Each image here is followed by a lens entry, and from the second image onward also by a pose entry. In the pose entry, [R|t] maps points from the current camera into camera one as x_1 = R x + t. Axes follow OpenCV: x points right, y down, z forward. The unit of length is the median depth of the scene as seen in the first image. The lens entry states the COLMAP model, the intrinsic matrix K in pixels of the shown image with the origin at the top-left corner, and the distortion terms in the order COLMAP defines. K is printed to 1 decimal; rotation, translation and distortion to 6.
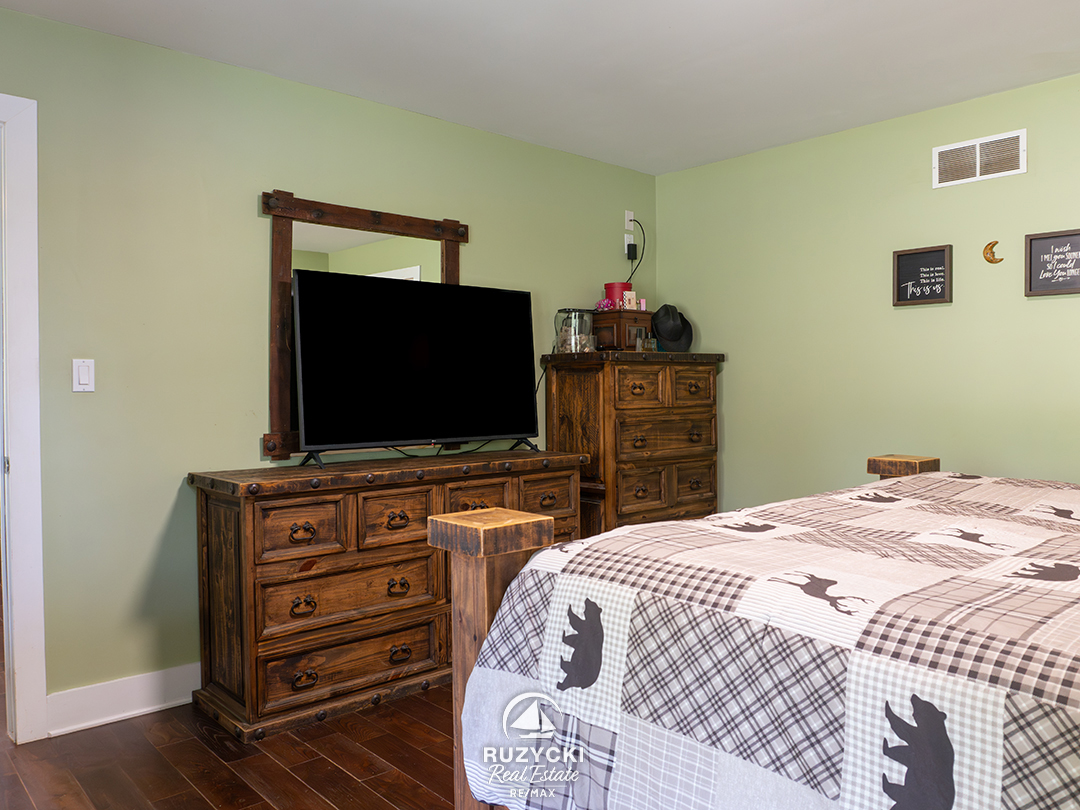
lens RADIAL K [[819.3, 0, 541.1], [0, 819.3, 402.7], [0, 0, 1]] dist [-0.012743, -0.003217]
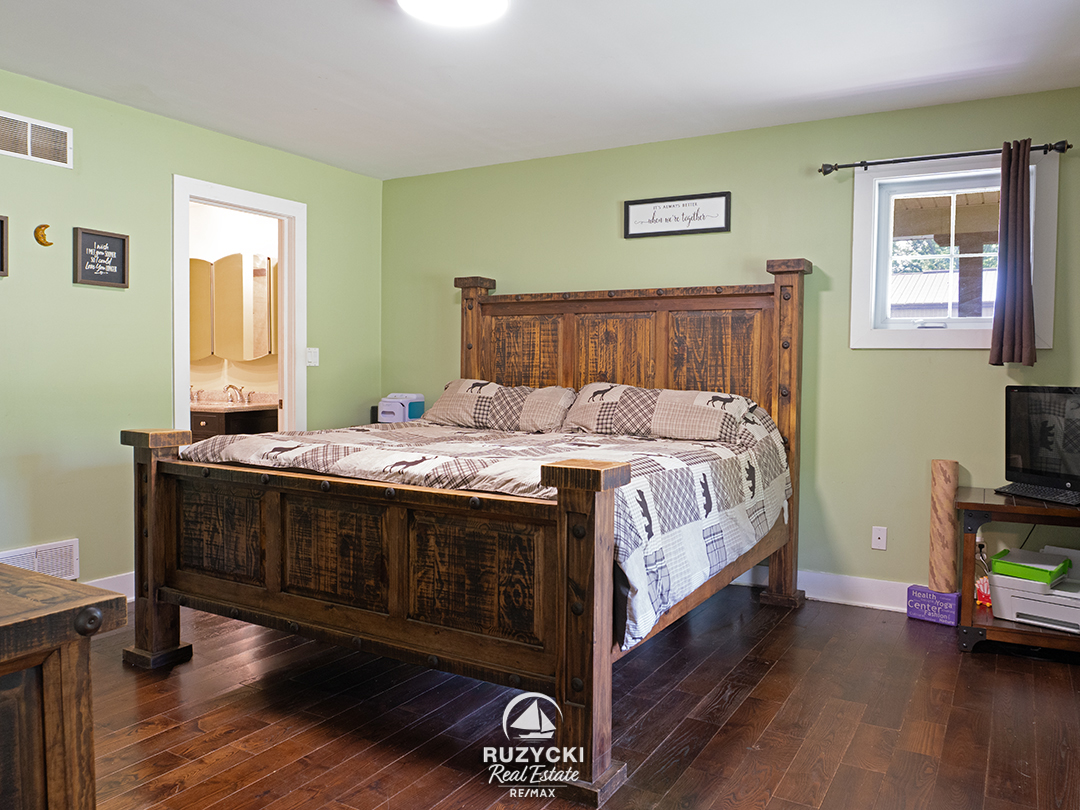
lens RADIAL K [[819.3, 0, 541.1], [0, 819.3, 403.7], [0, 0, 1]] dist [-0.012743, -0.003217]
pose [[-0.316185, -0.041233, 0.947801, -0.656288], [0.013712, 0.998752, 0.048024, -0.011737], [-0.948599, 0.028181, -0.315225, 0.758675]]
